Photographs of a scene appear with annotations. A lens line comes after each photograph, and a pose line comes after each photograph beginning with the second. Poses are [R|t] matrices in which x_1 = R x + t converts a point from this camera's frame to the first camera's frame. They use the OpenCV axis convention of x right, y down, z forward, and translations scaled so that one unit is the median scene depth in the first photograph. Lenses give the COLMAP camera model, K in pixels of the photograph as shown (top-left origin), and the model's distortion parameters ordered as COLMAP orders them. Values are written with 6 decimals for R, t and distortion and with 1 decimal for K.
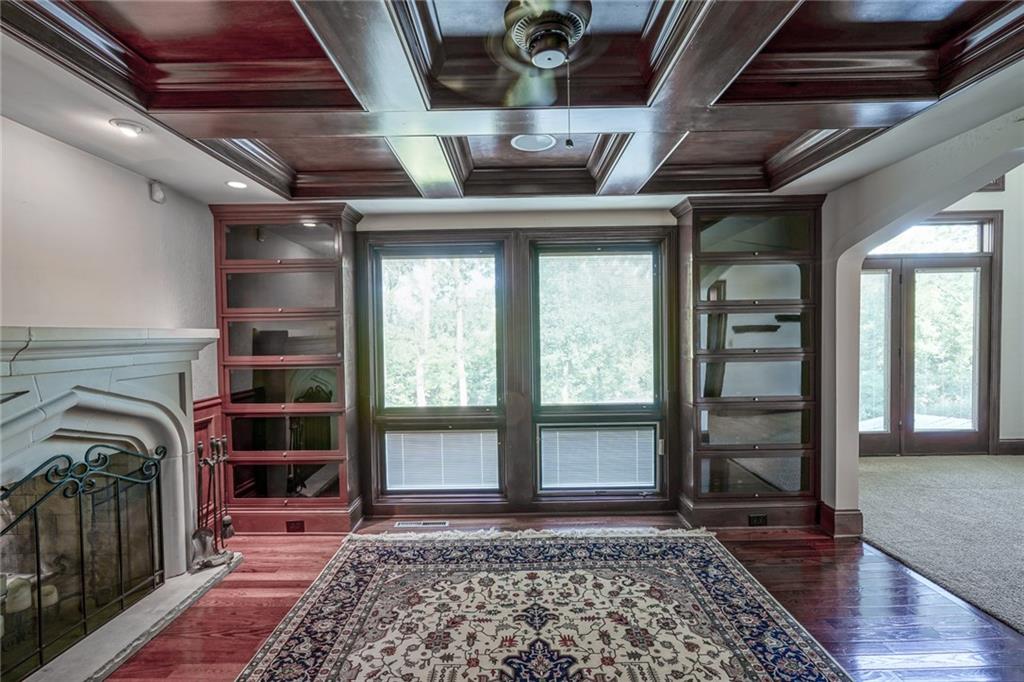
lens RADIAL K [[462.0, 0, 509.8], [0, 462.0, 345.9], [0, 0, 1]] dist [-0.013676, 0.006180]
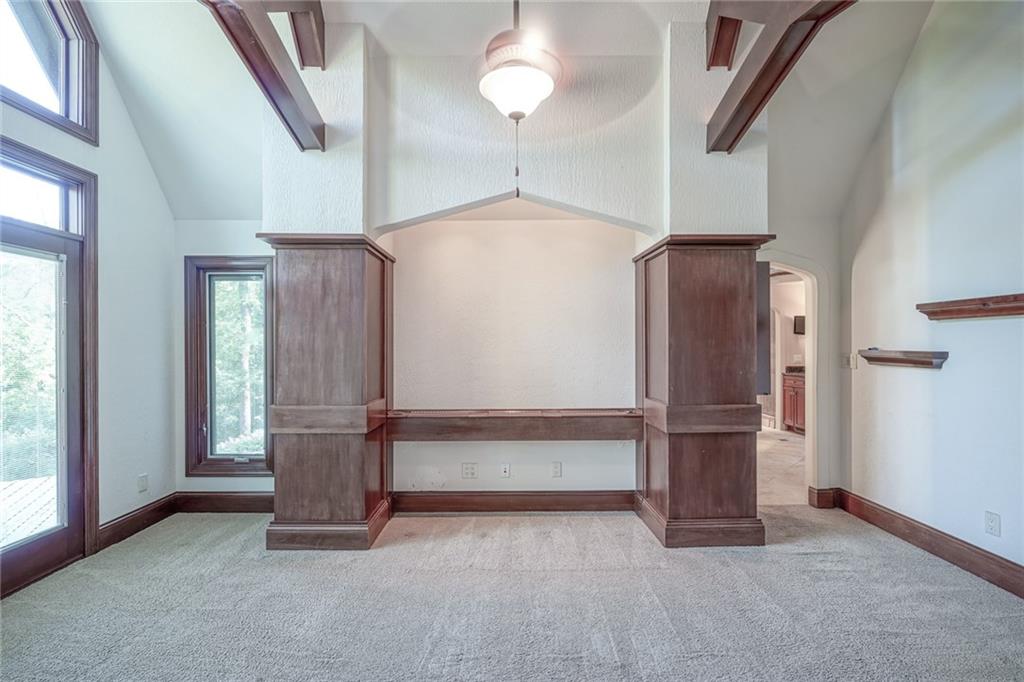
lens RADIAL K [[462.0, 0, 509.8], [0, 462.0, 345.9], [0, 0, 1]] dist [-0.013676, 0.006180]
pose [[-0.017372, 0.015367, 0.999731, 0.636857], [0.034169, 0.999307, -0.014766, -0.033480], [-0.999265, 0.033904, -0.017885, 0.663343]]
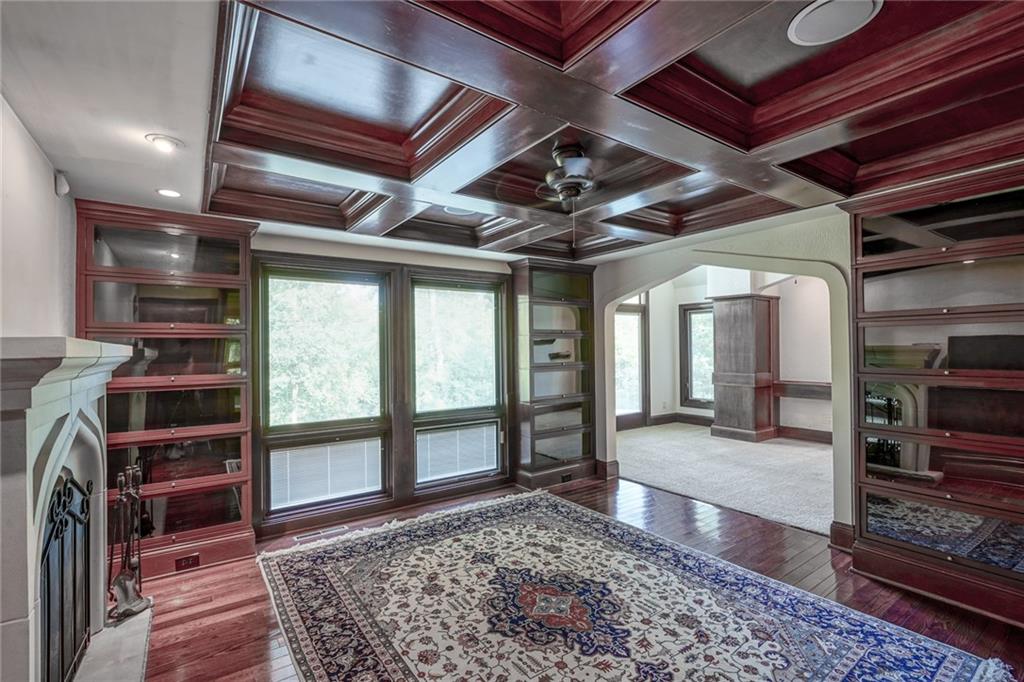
lens RADIAL K [[466.5, 0, 510.4], [0, 466.5, 345.7], [0, 0, 1]] dist [-0.012748, 0.004409]
pose [[0.816012, 0.009647, 0.577955, -0.514500], [0.016485, 0.999066, -0.039951, 0.010459], [-0.577800, 0.042128, 0.815090, -0.149439]]
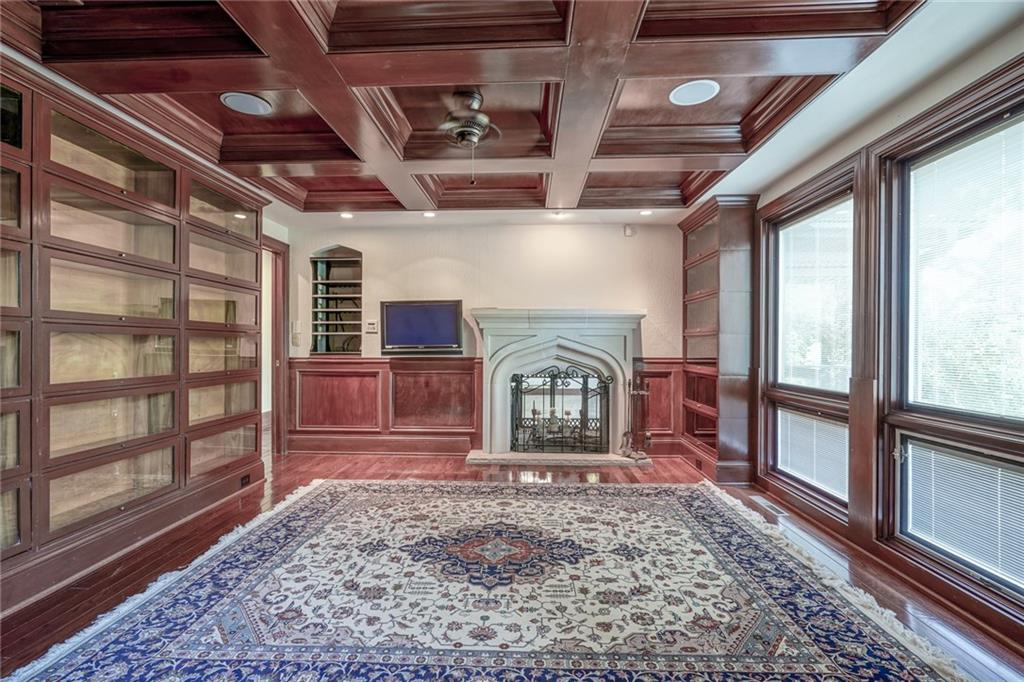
lens RADIAL K [[466.5, 0, 510.4], [0, 466.5, 345.7], [0, 0, 1]] dist [-0.012748, 0.004409]
pose [[-0.034100, 0.018661, -0.999244, 0.873032], [-0.030307, 0.999347, 0.019697, 0.064267], [0.998959, 0.030956, -0.033513, 0.558304]]
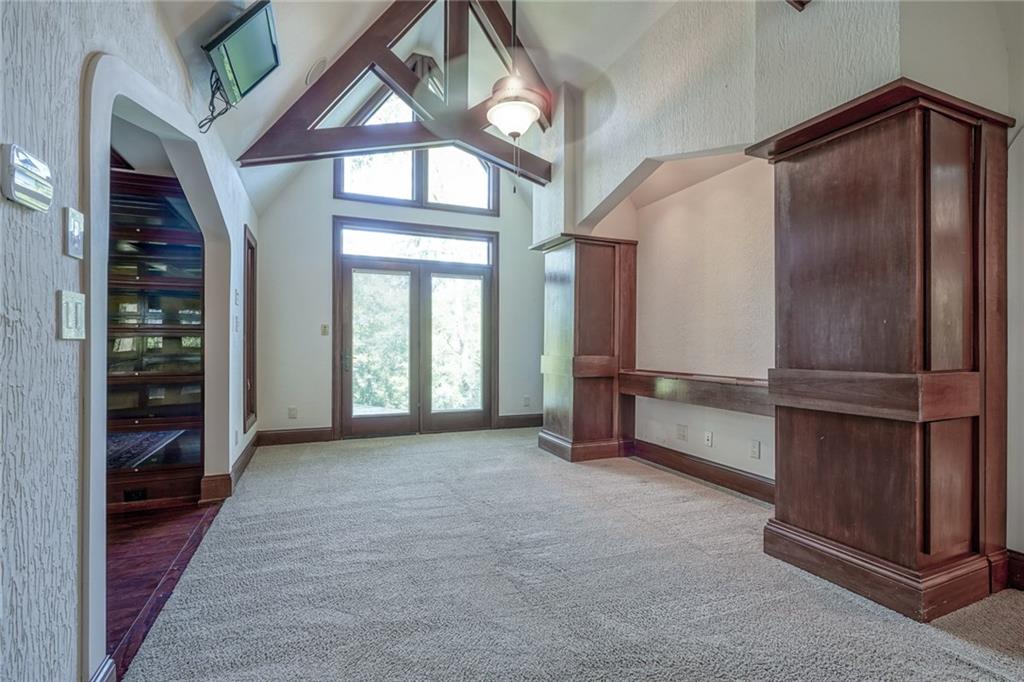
lens RADIAL K [[466.5, 0, 510.4], [0, 466.5, 345.7], [0, 0, 1]] dist [-0.012748, 0.004409]
pose [[0.922257, 0.017895, 0.386164, 0.949187], [-0.005230, 0.999414, -0.033823, 0.088415], [-0.386543, 0.029174, 0.921810, -0.273323]]
